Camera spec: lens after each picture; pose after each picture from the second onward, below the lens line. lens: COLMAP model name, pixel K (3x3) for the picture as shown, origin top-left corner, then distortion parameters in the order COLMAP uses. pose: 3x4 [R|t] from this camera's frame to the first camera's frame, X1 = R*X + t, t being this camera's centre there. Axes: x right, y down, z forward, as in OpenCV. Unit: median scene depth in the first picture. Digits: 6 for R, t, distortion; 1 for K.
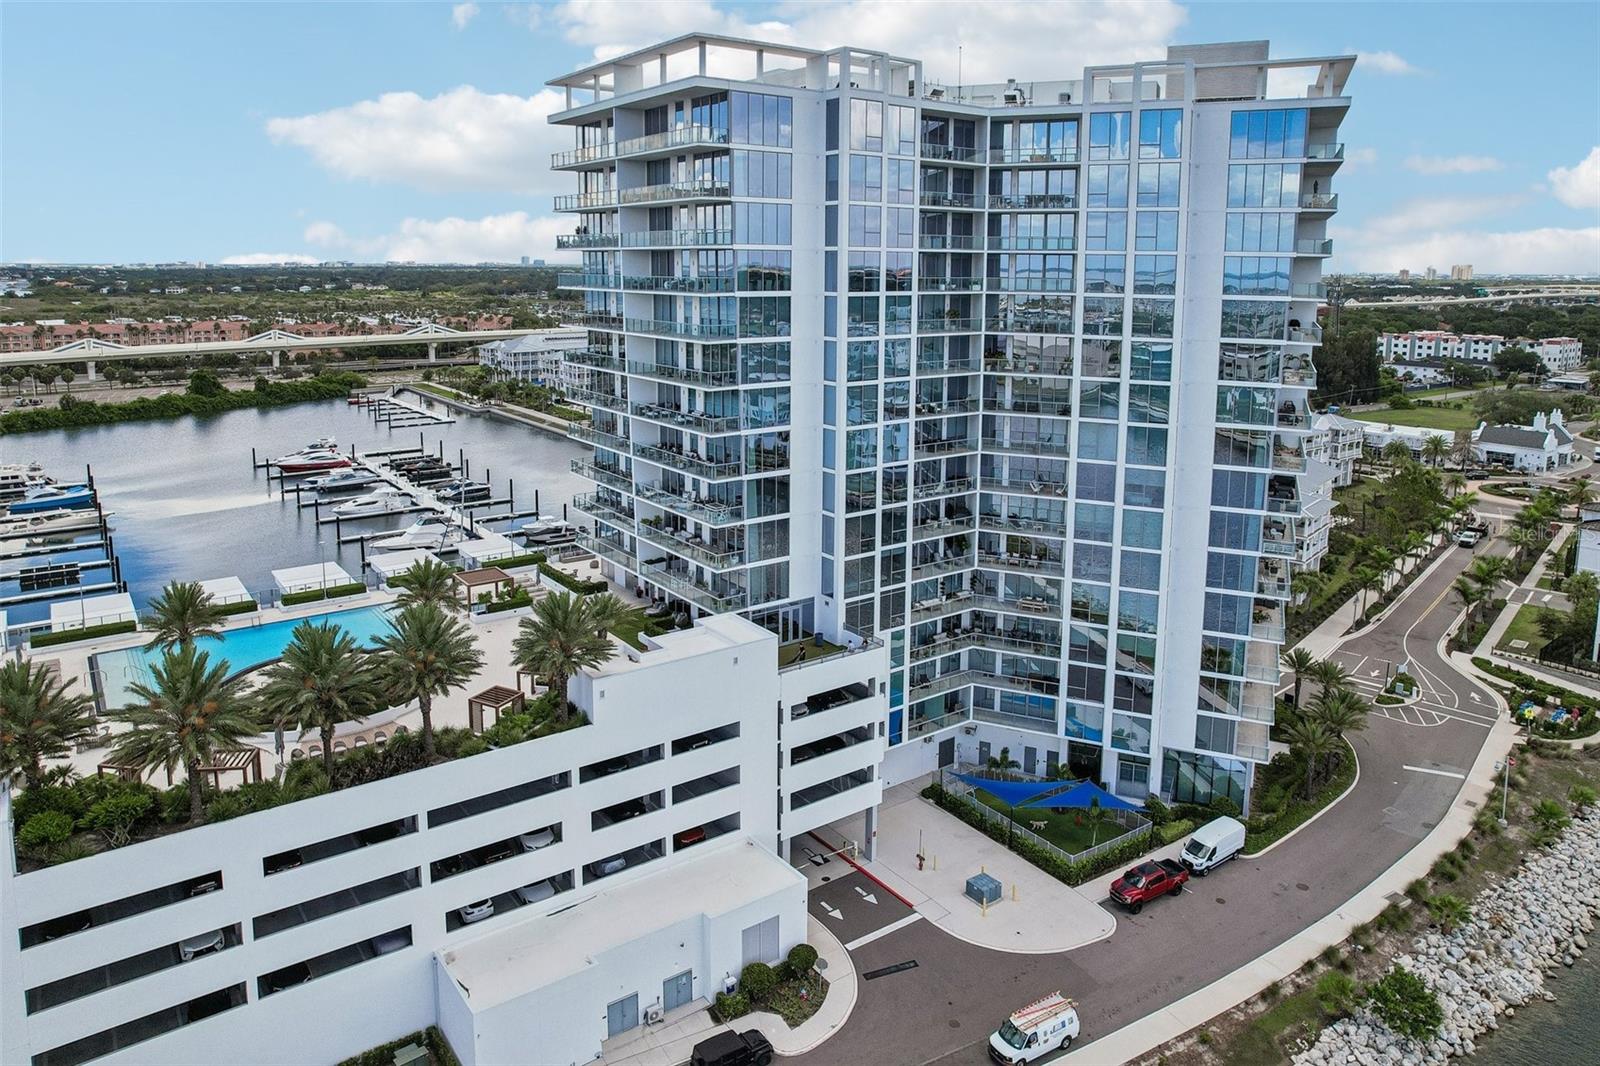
lens RADIAL K [[1061.3, 0, 798.3], [0, 1061.3, 377.8], [0, 0, 1]] dist [-0.065351, 0.045519]
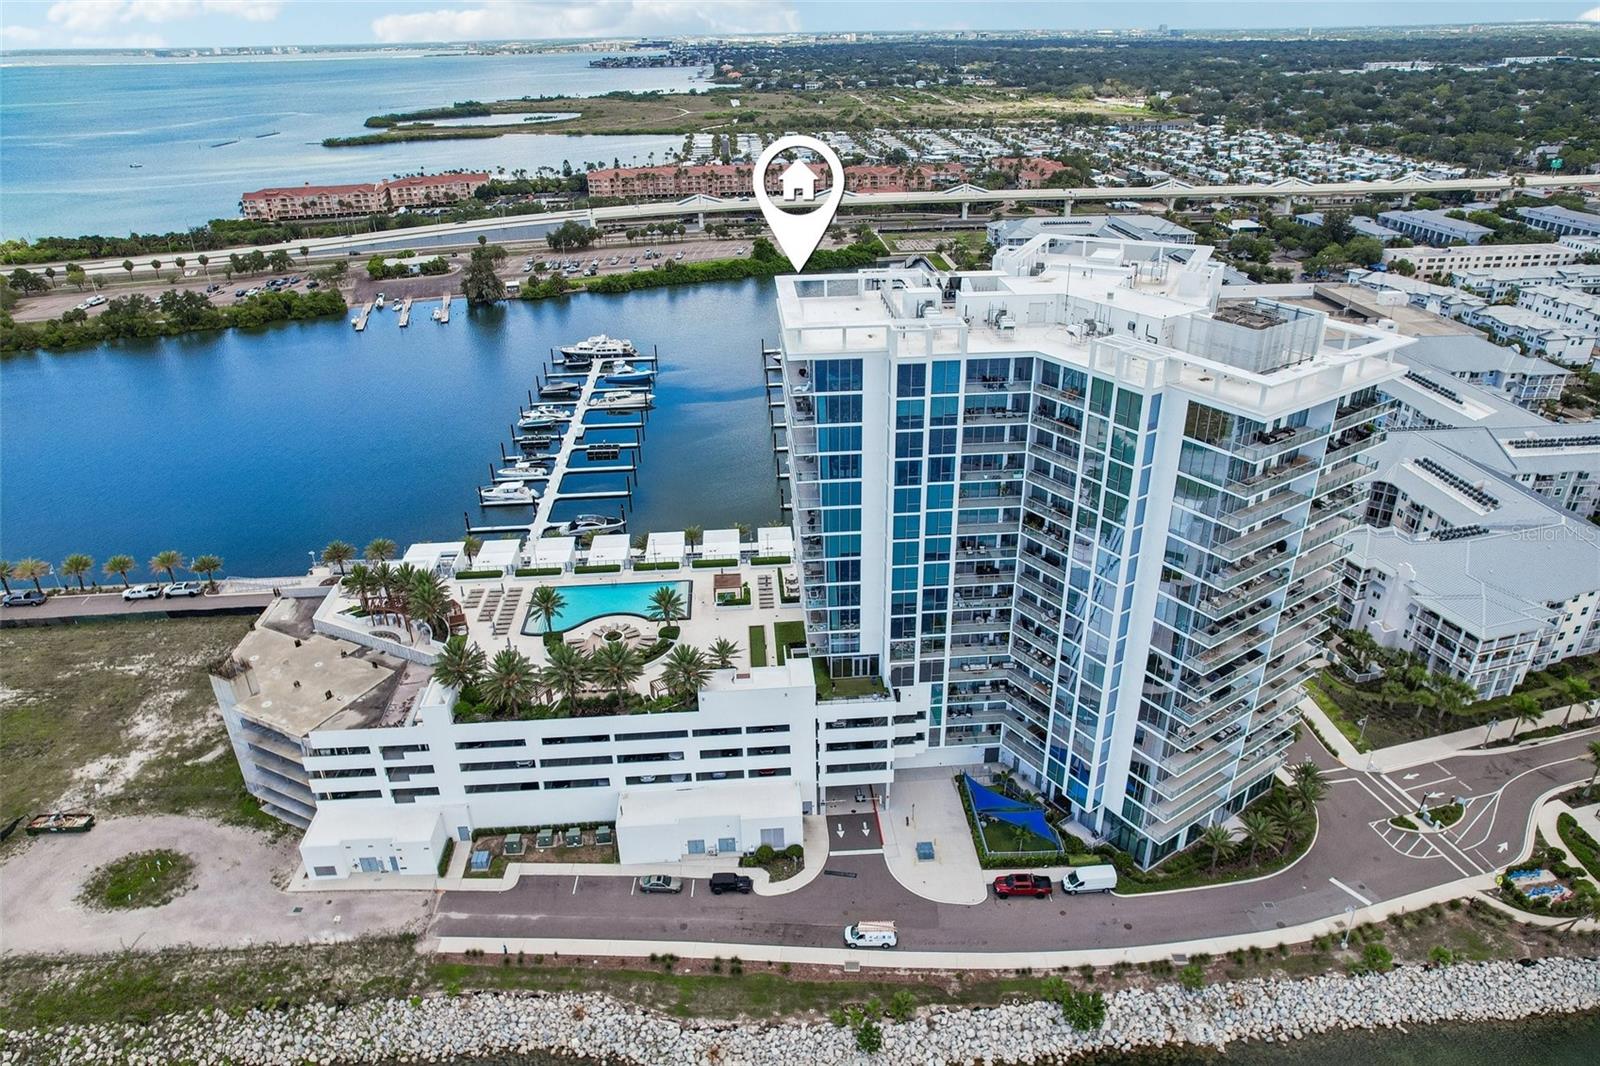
lens RADIAL K [[1020.0, 0, 807.8], [0, 1020.0, 532.2], [0, 0, 1]] dist [-0.081447, 0.077668]
pose [[0.848545, 0.215933, -0.483058, 0.687336], [-0.033990, 0.933298, 0.357490, -0.556956], [0.528031, -0.286927, 0.799285, -0.244879]]
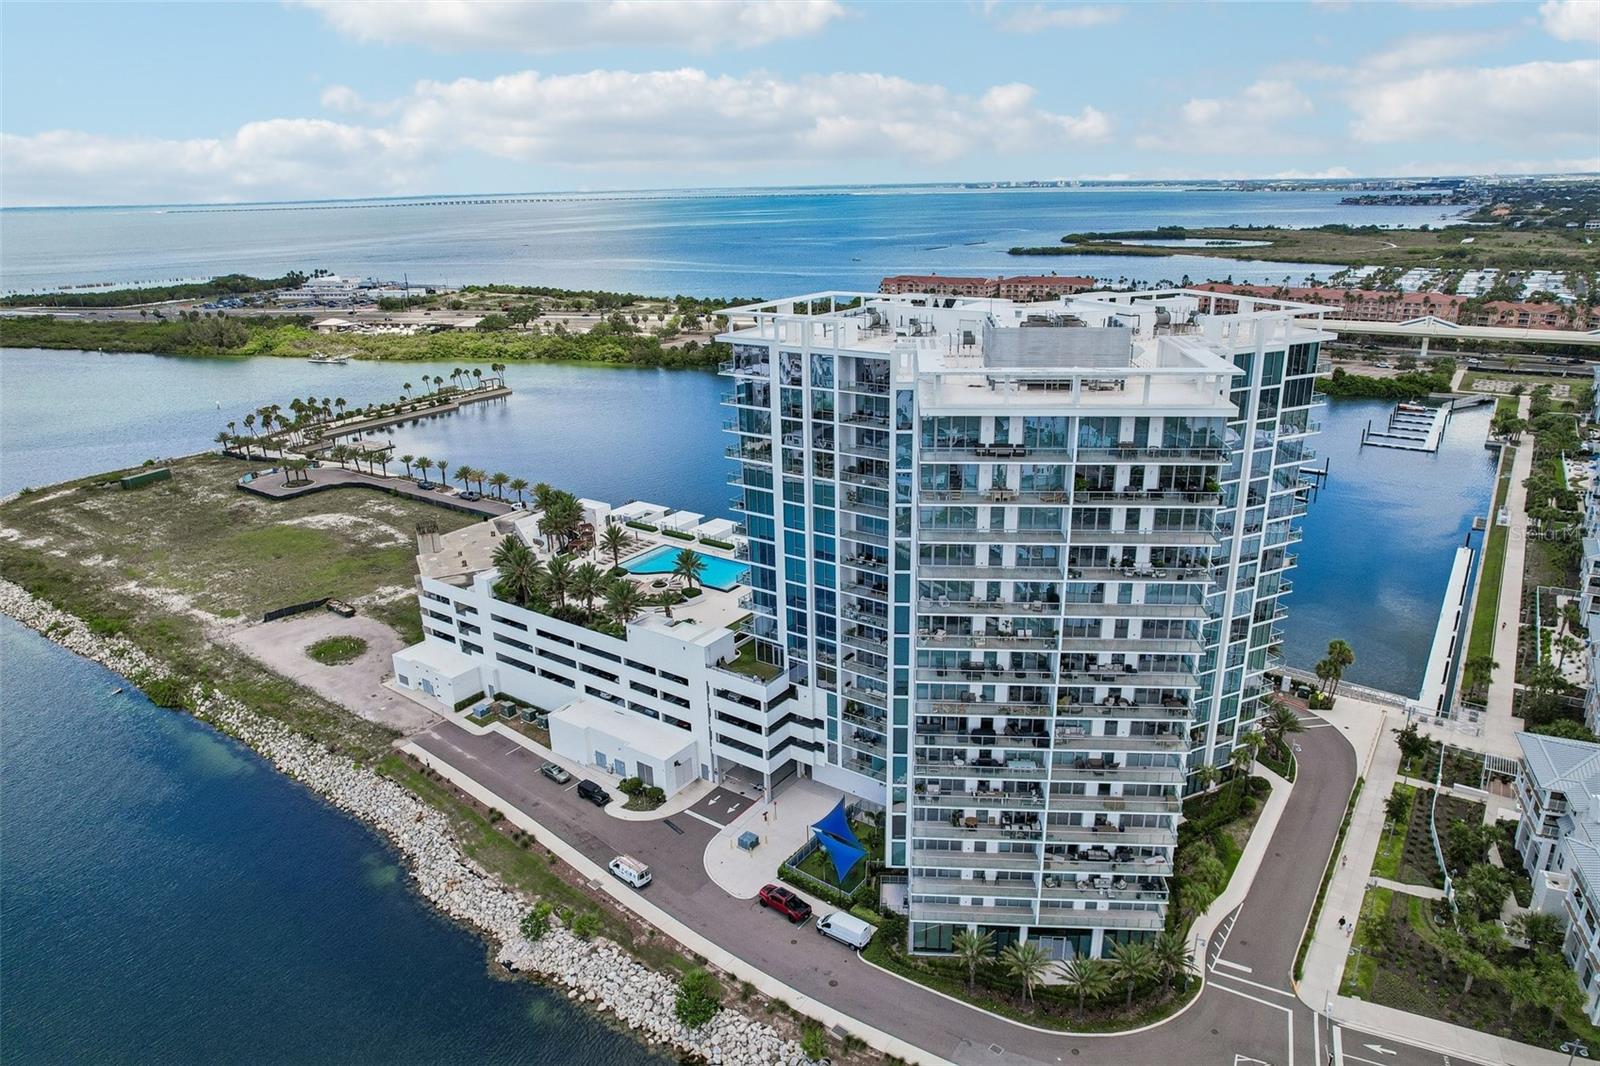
lens RADIAL K [[1020.0, 0, 807.8], [0, 1020.0, 532.2], [0, 0, 1]] dist [-0.081447, 0.077668]
pose [[0.328570, 0.295439, -0.897083, 1.511130], [-0.081722, 0.955148, 0.284629, -0.449508], [0.940938, -0.020209, 0.337977, 0.551760]]
